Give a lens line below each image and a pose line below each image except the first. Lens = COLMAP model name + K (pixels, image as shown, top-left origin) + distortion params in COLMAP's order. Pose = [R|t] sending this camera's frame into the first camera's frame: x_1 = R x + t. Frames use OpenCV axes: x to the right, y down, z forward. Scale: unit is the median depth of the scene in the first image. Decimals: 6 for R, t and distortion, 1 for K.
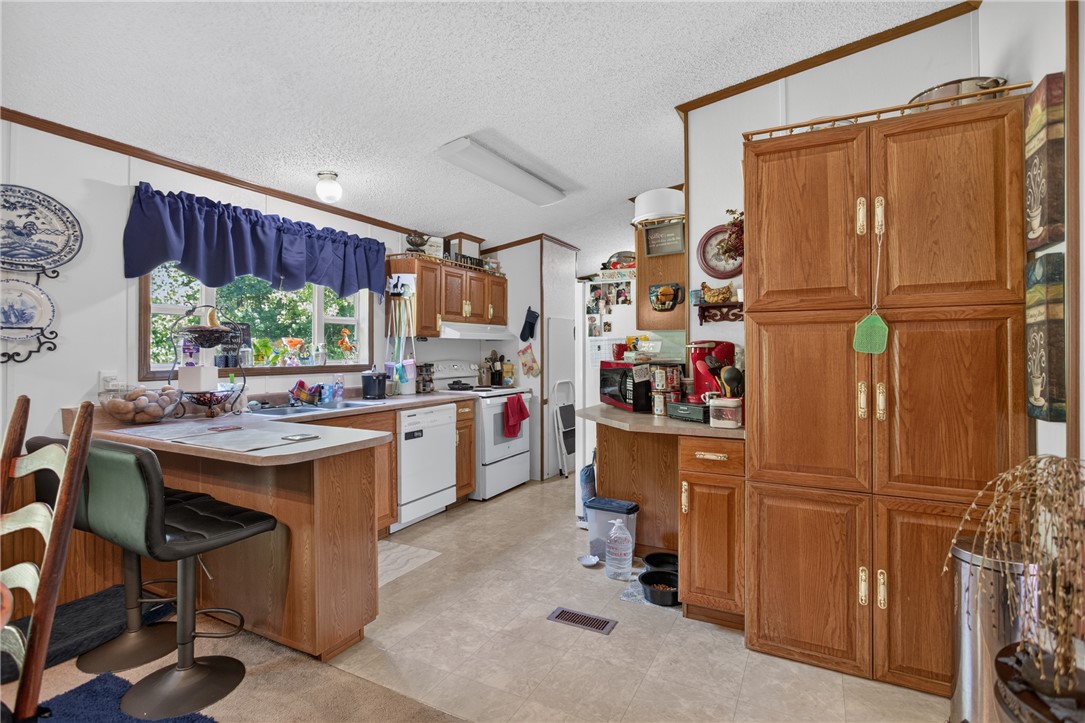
lens RADIAL K [[525.4, 0, 540.9], [0, 525.4, 353.7], [0, 0, 1]] dist [-0.015876, 0.005484]
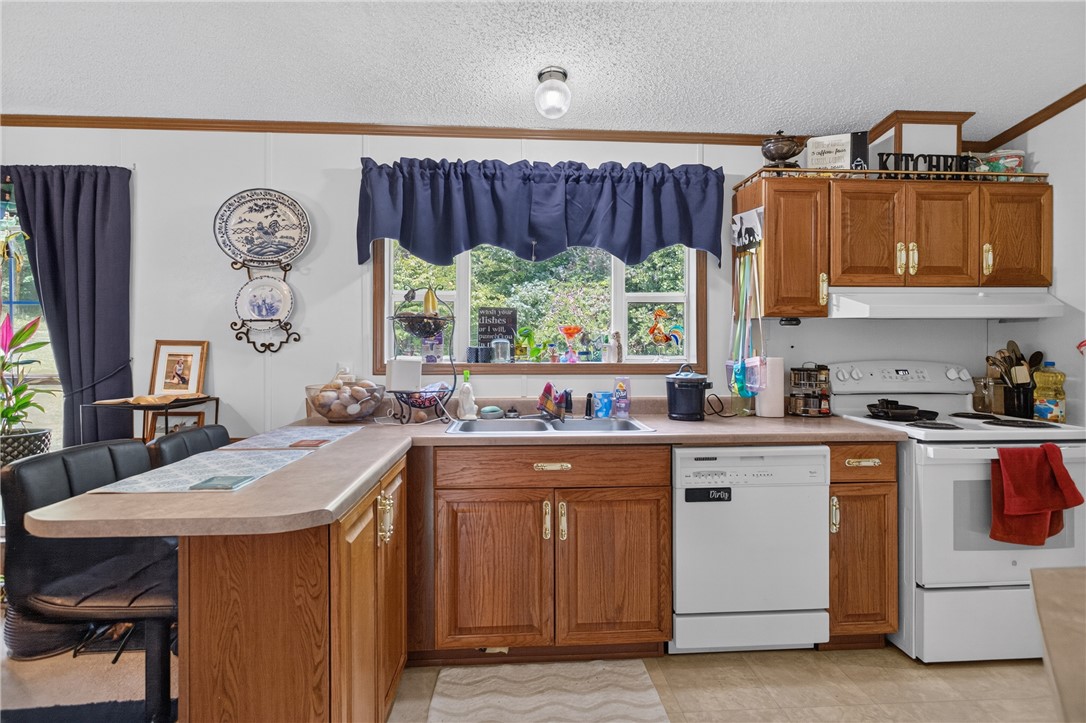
lens RADIAL K [[525.9, 0, 540.6], [0, 525.9, 346.1], [0, 0, 1]] dist [-0.015876, 0.005484]
pose [[0.516401, 0.003064, -0.856341, 0.133661], [-0.005617, 0.999984, 0.000191, 0.000190], [0.856328, 0.004712, 0.516410, 0.555773]]
